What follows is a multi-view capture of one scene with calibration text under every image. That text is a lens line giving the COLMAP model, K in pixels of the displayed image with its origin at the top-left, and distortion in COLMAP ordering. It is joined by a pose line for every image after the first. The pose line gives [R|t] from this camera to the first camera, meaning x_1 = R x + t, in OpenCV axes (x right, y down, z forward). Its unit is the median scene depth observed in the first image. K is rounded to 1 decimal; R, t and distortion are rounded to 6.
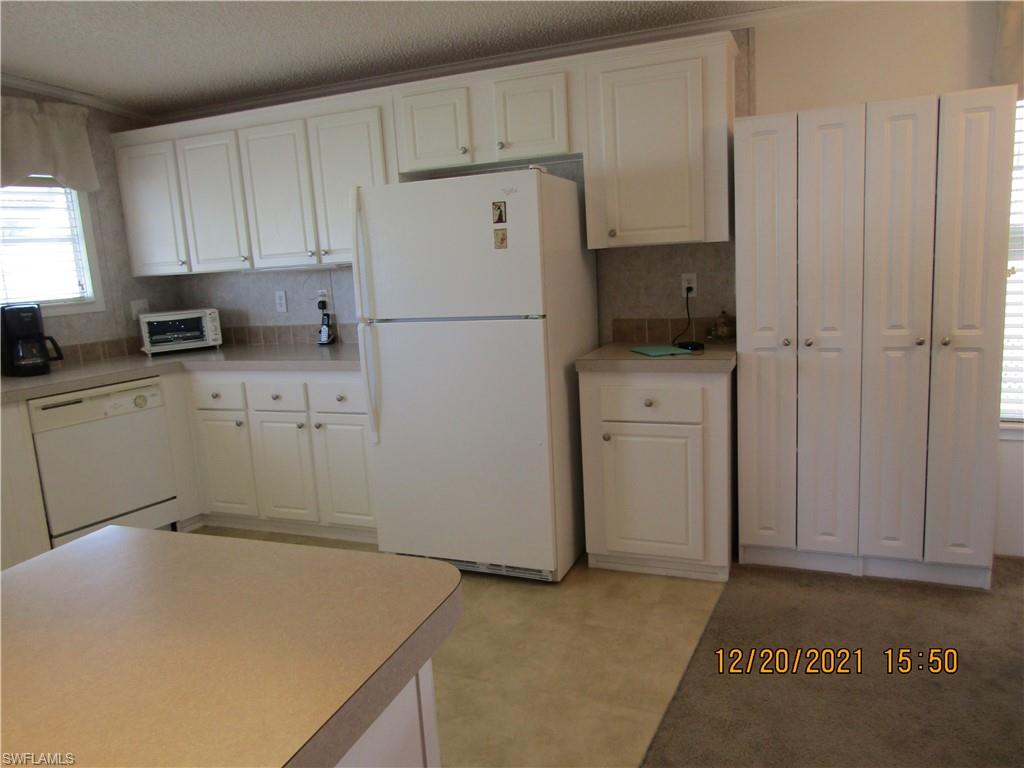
lens RADIAL K [[732.9, 0, 513.1], [0, 732.9, 384.4], [0, 0, 1]] dist [-0.008707, 0.001745]
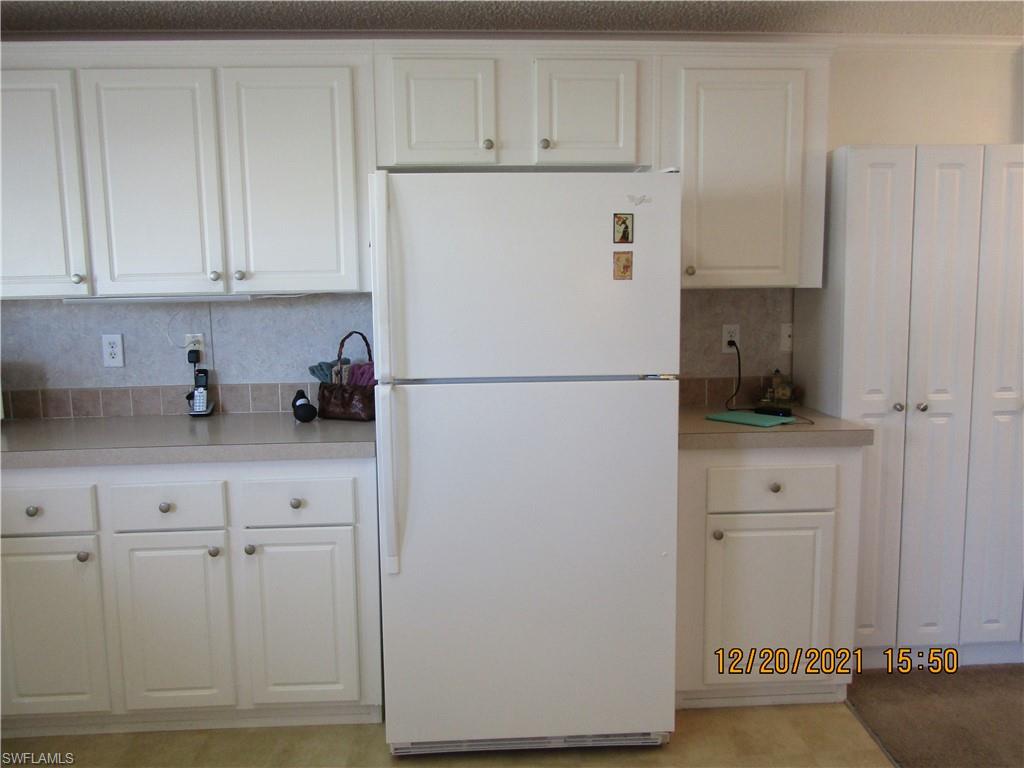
lens RADIAL K [[732.9, 0, 514.3], [0, 732.9, 386.2], [0, 0, 1]] dist [-0.008707, 0.001745]
pose [[0.906036, -0.004063, 0.423180, -0.338414], [0.035167, 0.997218, -0.065718, -0.034508], [-0.421736, 0.074424, 0.903659, 0.348423]]
